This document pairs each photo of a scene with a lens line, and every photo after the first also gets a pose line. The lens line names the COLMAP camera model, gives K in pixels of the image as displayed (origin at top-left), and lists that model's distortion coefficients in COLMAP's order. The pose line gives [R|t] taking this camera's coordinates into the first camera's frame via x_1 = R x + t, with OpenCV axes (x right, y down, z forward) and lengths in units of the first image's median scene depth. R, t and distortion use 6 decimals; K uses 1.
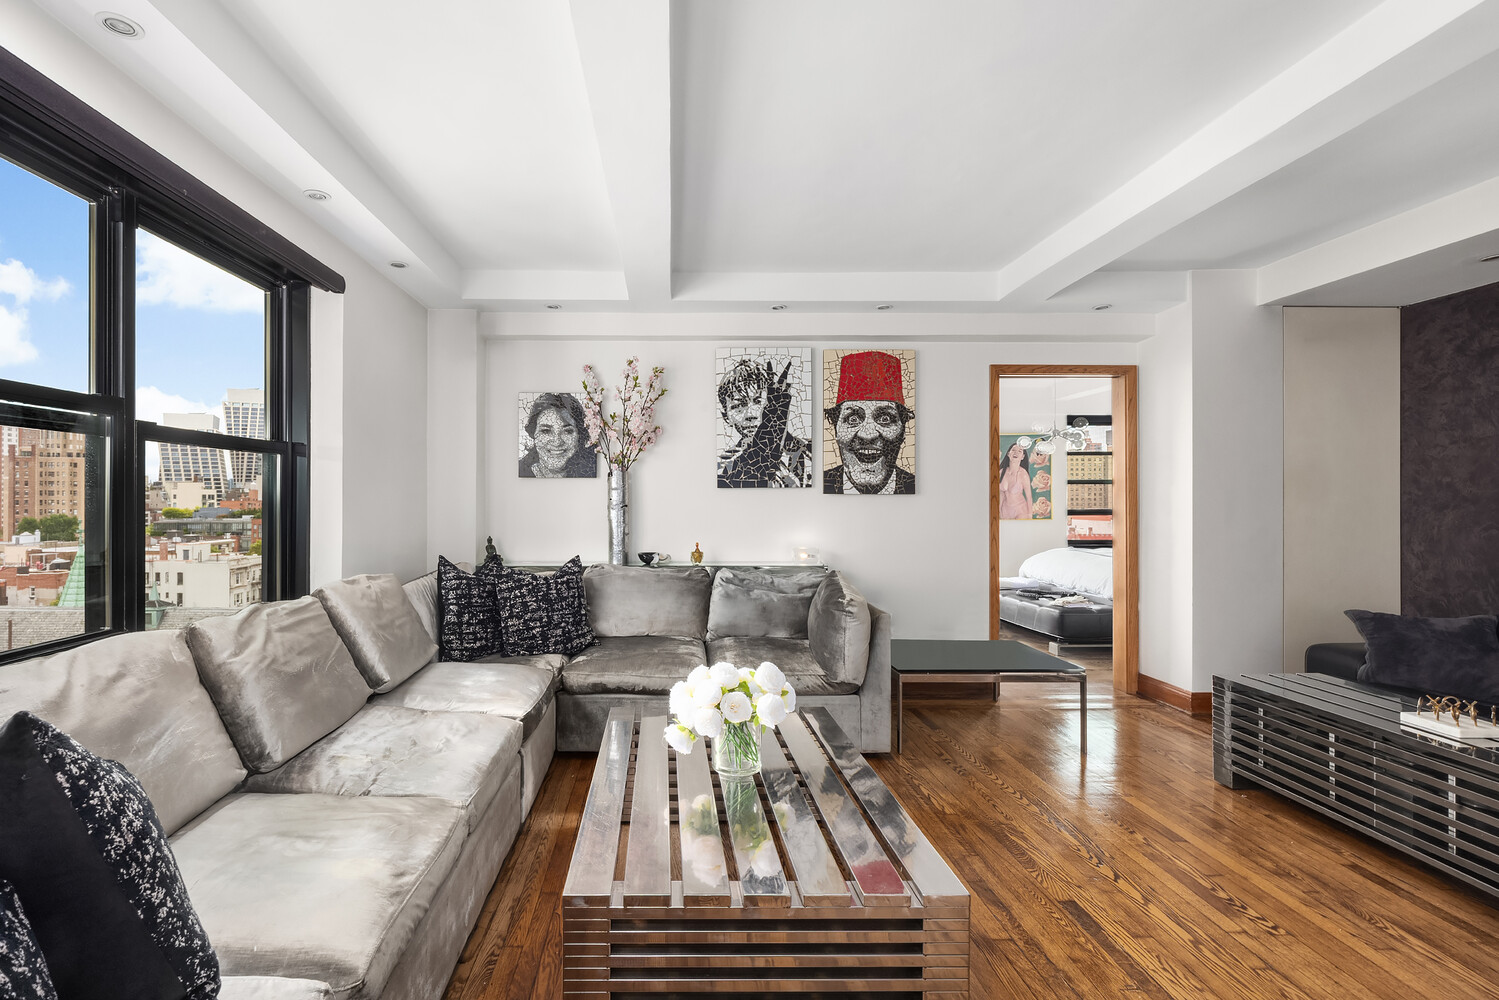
lens RADIAL K [[708.0, 0, 671.0], [0, 708.0, 500.7], [0, 0, 1]] dist [0.005161, 0.000295]
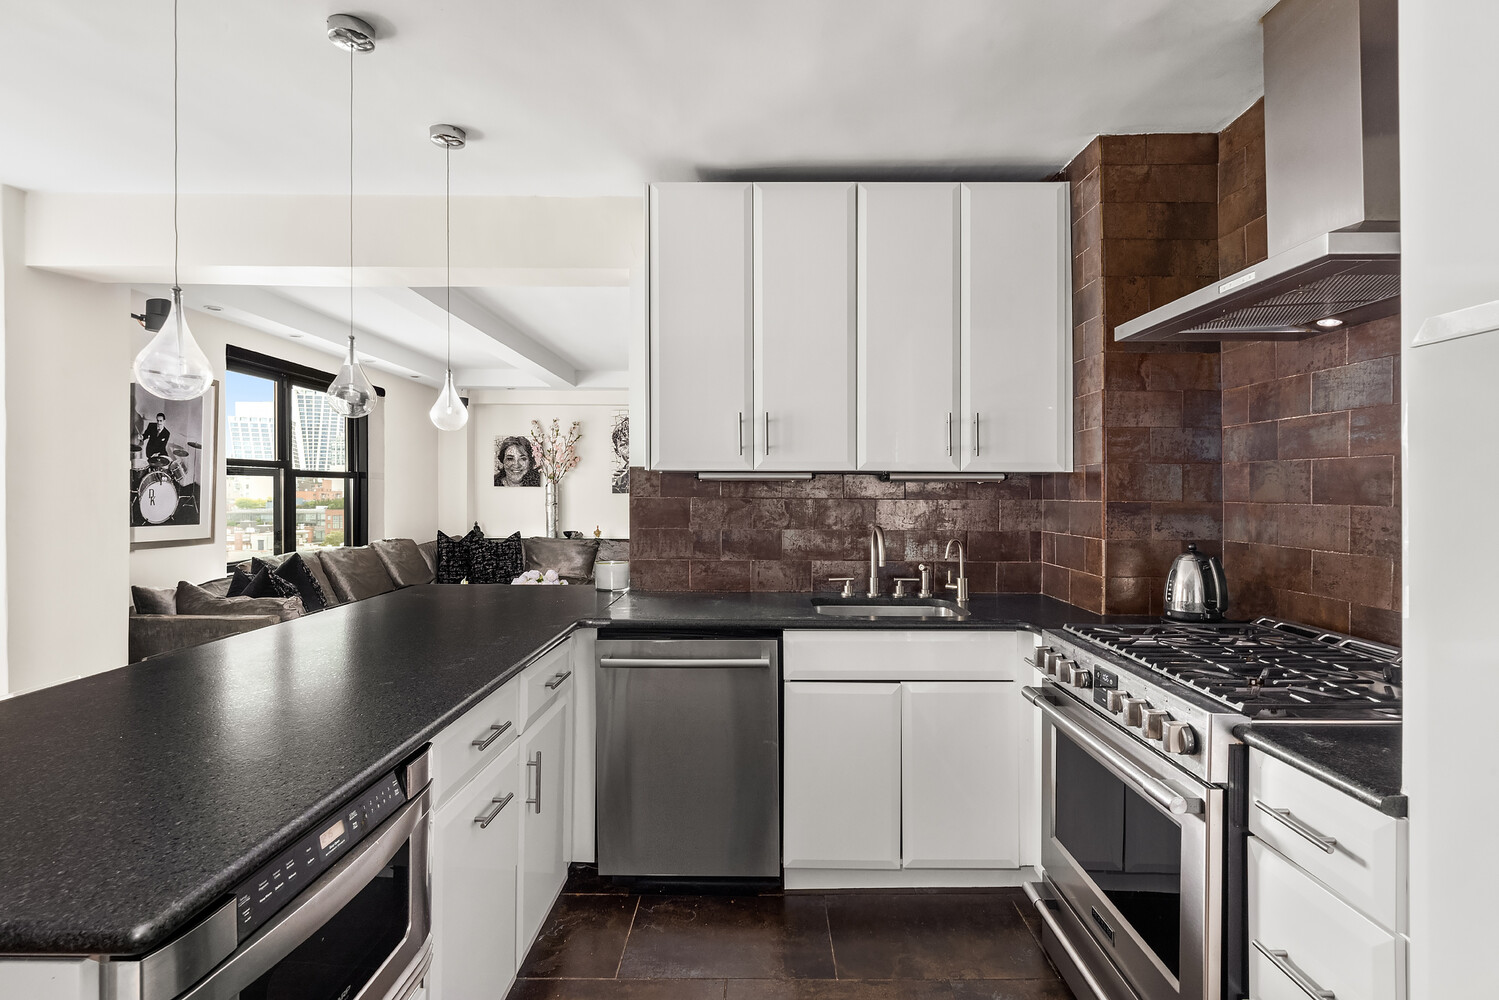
lens RADIAL K [[724.9, 0, 753.8], [0, 724.9, 502.5], [0, 0, 1]] dist [-0.000920, -0.000148]
pose [[0.999990, 0.004506, 0.000135, 0.403941], [-0.004507, 0.999901, 0.013359, -0.020204], [-0.000074, -0.013360, 0.999911, -0.728795]]
